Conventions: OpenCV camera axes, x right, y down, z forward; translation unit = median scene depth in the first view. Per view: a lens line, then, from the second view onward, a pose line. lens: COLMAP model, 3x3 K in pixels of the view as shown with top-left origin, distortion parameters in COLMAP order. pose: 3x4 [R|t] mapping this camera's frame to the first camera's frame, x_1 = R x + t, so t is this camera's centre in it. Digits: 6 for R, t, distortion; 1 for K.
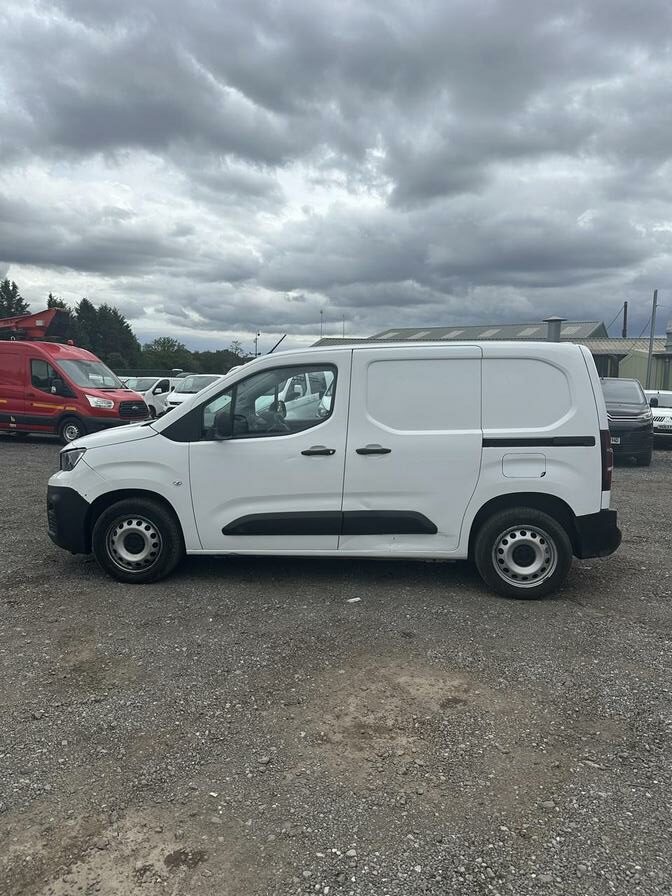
lens RADIAL K [[620.3, 0, 355.0], [0, 620.3, 447.7], [0, 0, 1]] dist [0.064556, -0.080665]
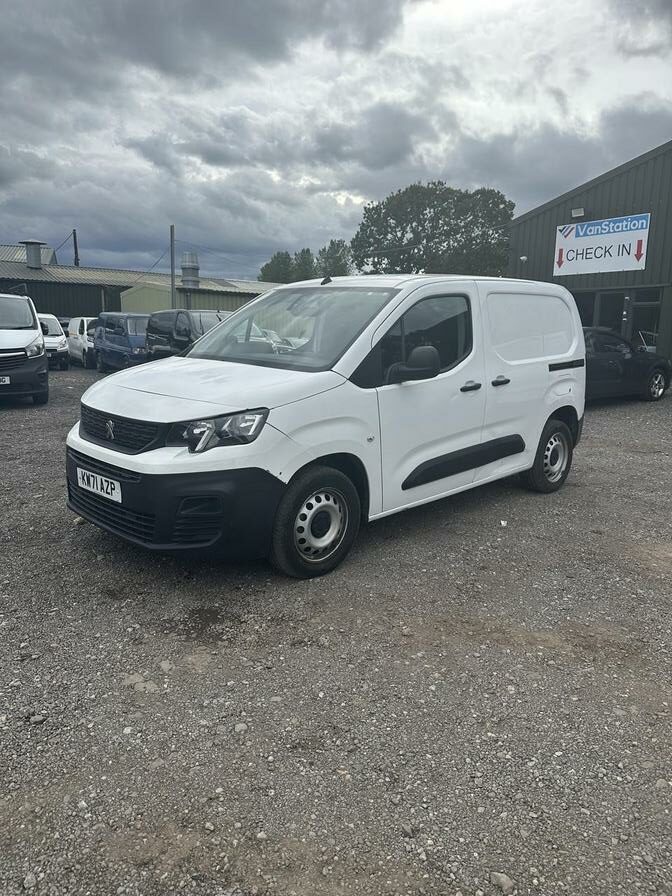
lens RADIAL K [[634.4, 0, 336.0], [0, 634.4, 448.0], [0, 0, 1]] dist [-0.002850, -0.001846]
pose [[0.642570, -0.146392, 0.752113, -0.958154], [0.066373, 0.988524, 0.135701, -0.048069], [-0.763347, -0.037277, 0.644912, 0.502226]]
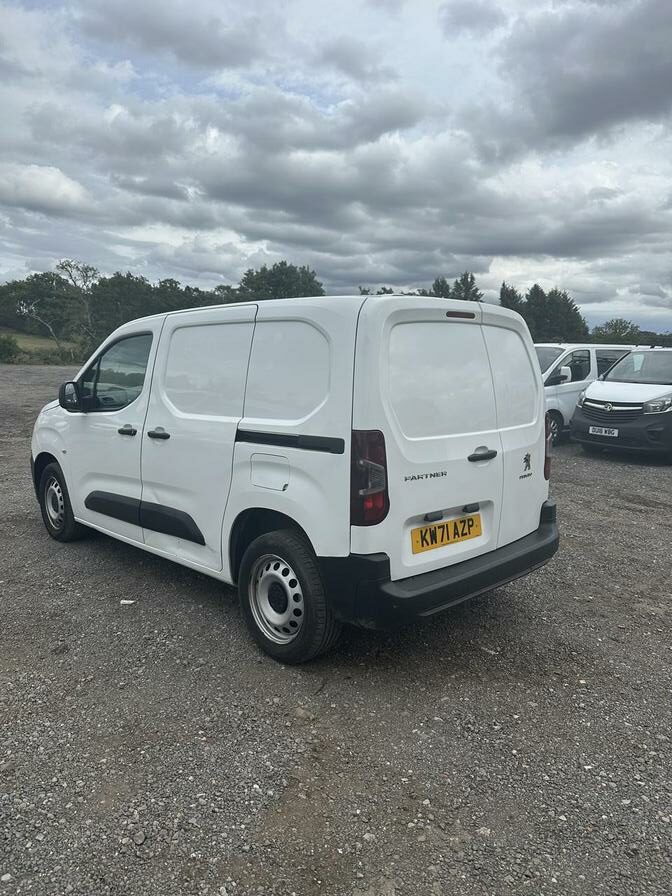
lens RADIAL K [[632.0, 0, 336.0], [0, 632.0, 448.0], [0, 0, 1]] dist [0.005083, -0.025116]
pose [[0.758525, 0.091971, -0.645121, 0.757139], [-0.076739, 0.995709, 0.051723, -0.039761], [0.647110, 0.010273, 0.762328, 0.485560]]
